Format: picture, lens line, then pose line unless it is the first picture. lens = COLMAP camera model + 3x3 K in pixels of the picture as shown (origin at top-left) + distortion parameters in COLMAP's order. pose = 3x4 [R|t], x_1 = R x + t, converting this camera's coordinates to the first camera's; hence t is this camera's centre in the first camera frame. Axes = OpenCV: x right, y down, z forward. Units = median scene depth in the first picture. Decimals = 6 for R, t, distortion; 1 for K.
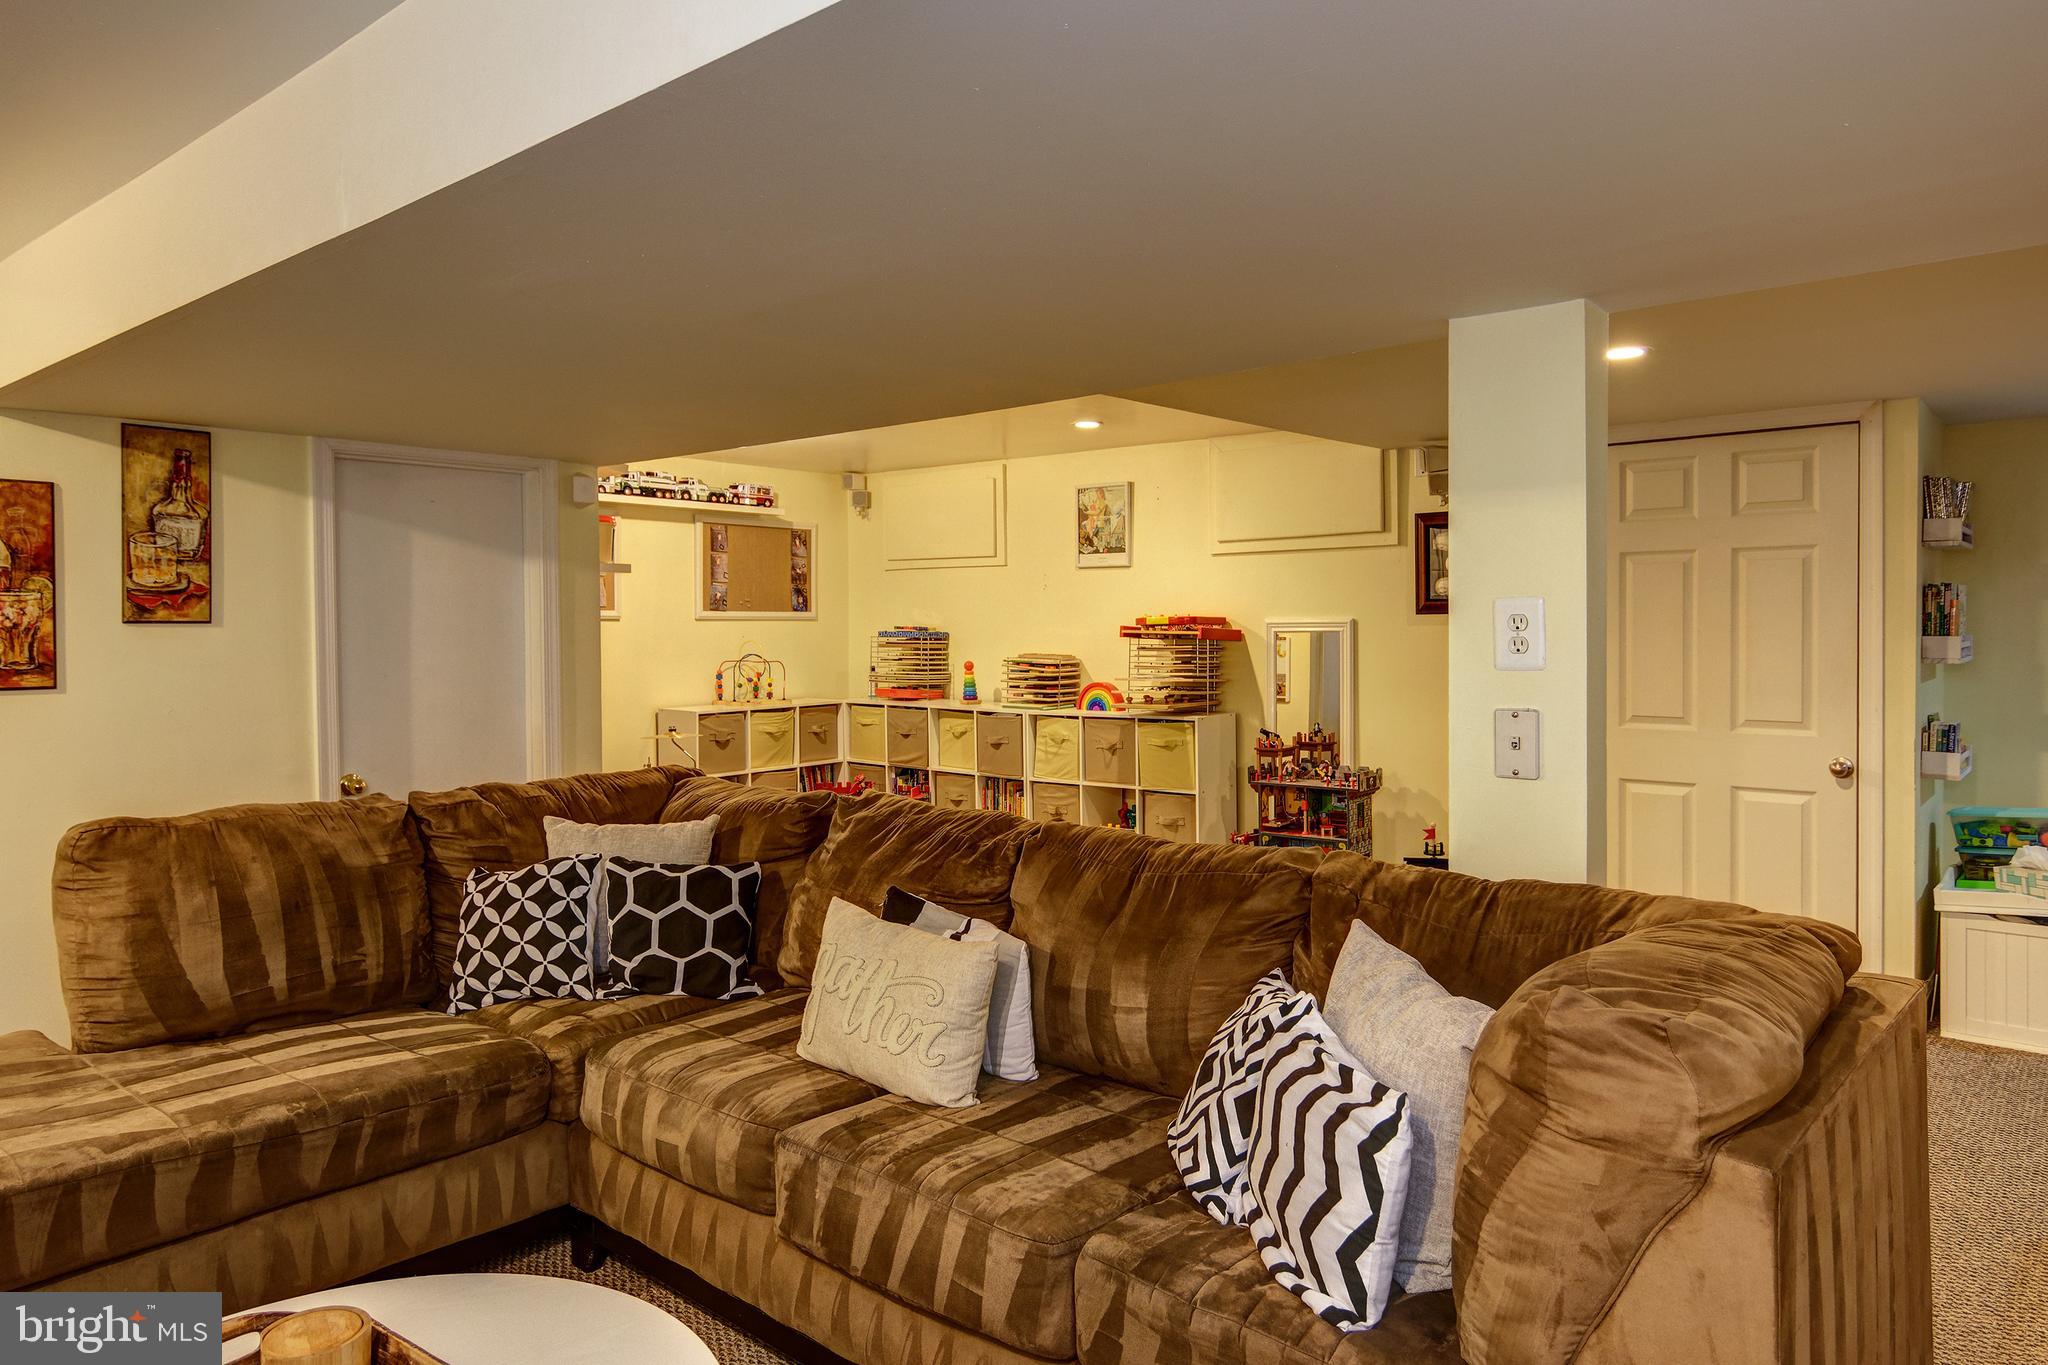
lens RADIAL K [[1322.2, 0, 1026.0], [0, 1322.2, 624.9], [0, 0, 1]] dist [0.004704, 0.001027]
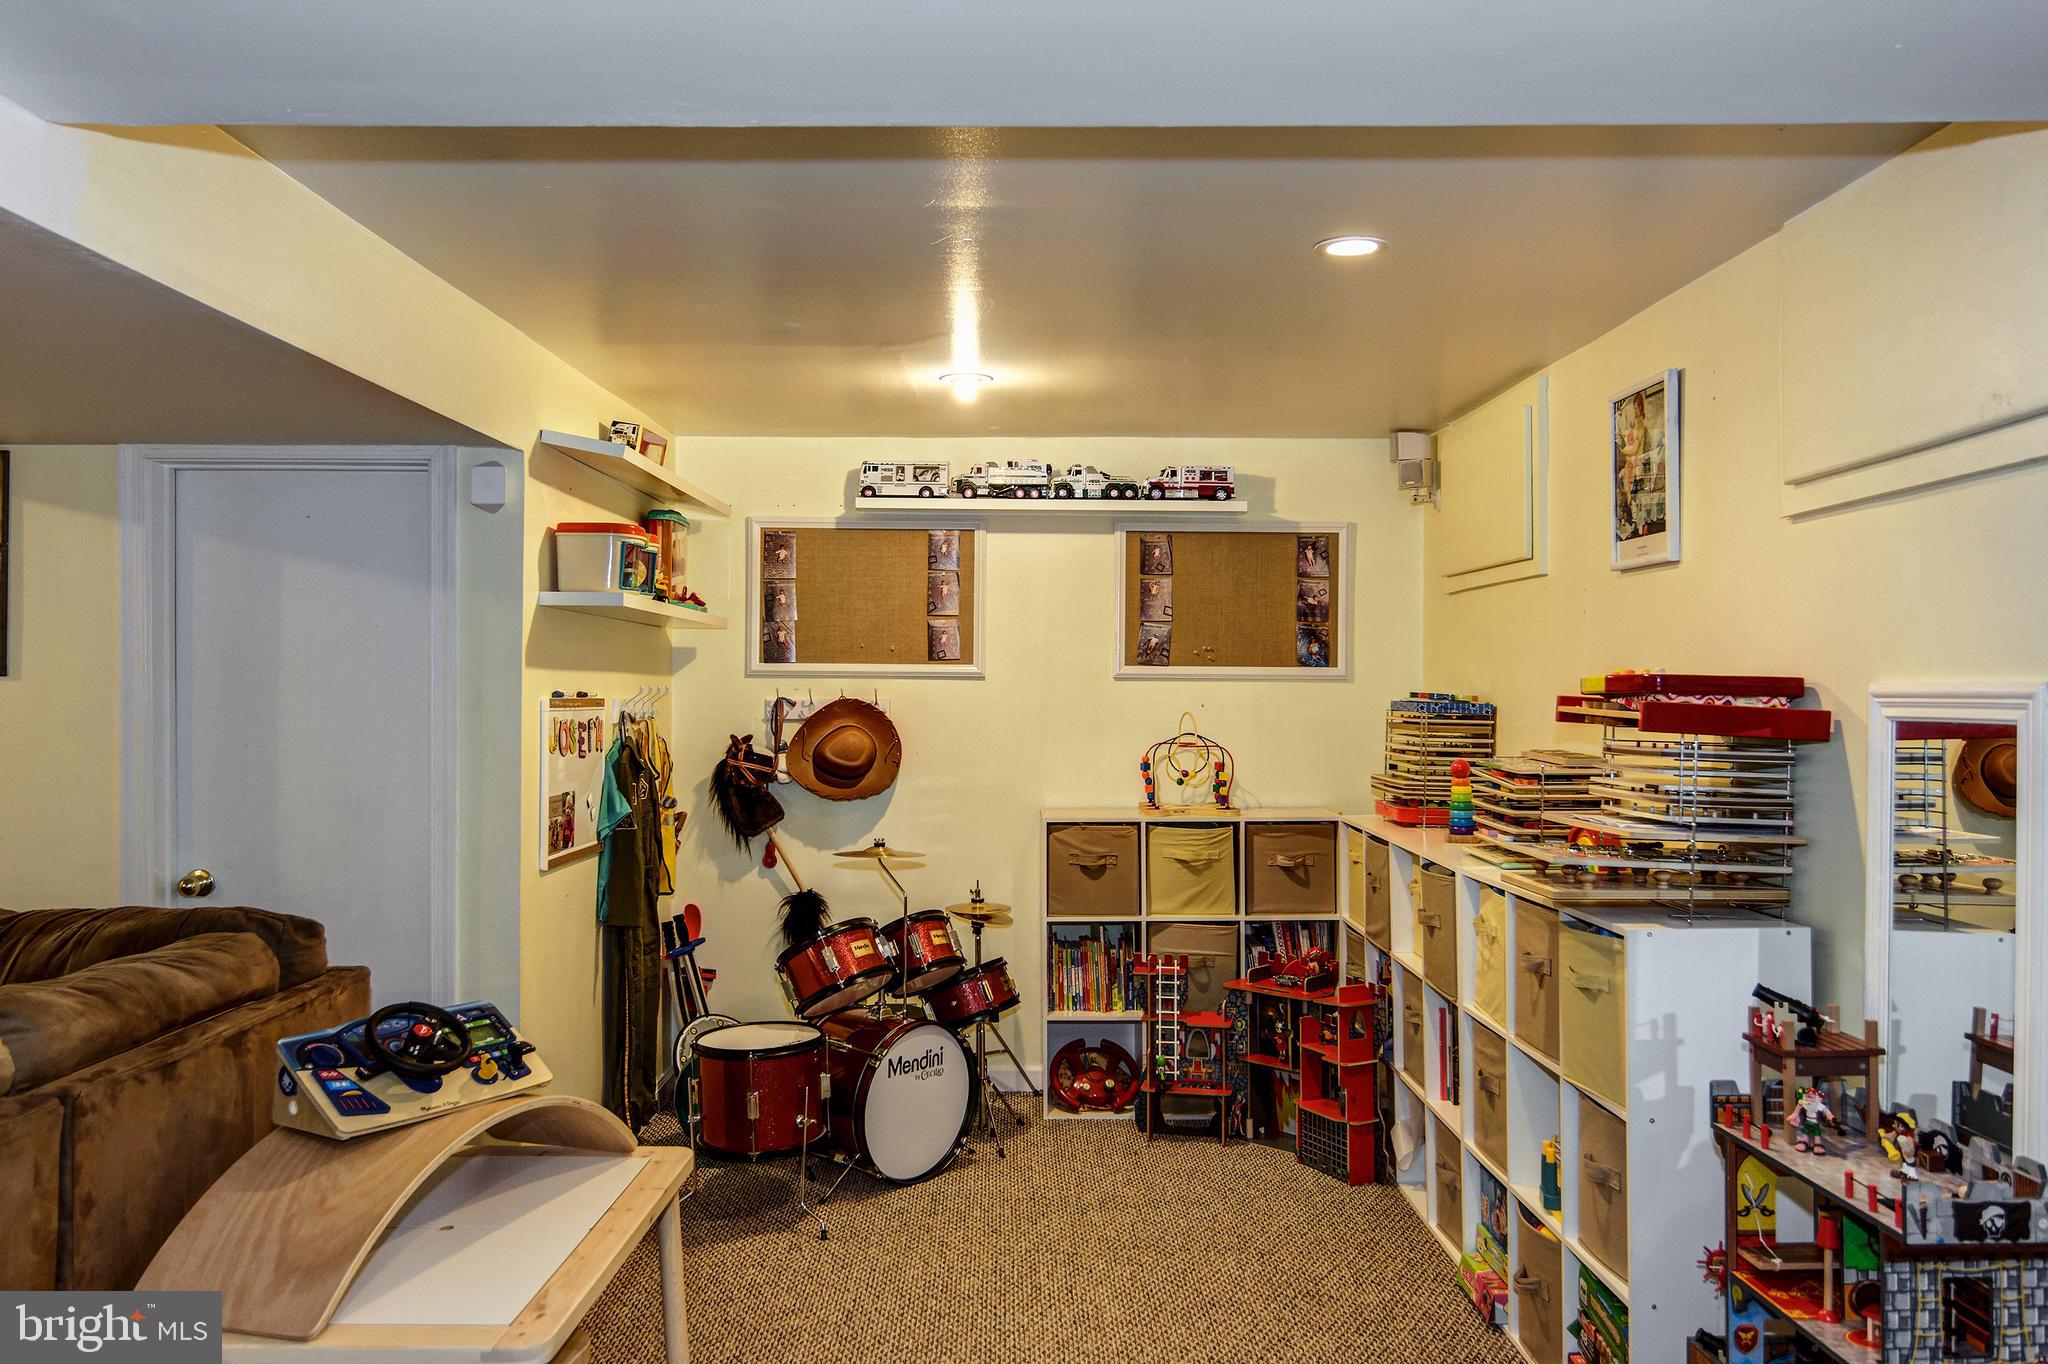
lens RADIAL K [[1517.2, 0, 1028.3], [0, 1517.2, 640.2], [0, 0, 1]] dist [-0.006021, -0.002739]
pose [[0.646164, -0.014052, -0.763069, 0.299523], [-0.009570, 0.999603, -0.026511, -0.002575], [0.763139, 0.024433, 0.645773, 0.472246]]
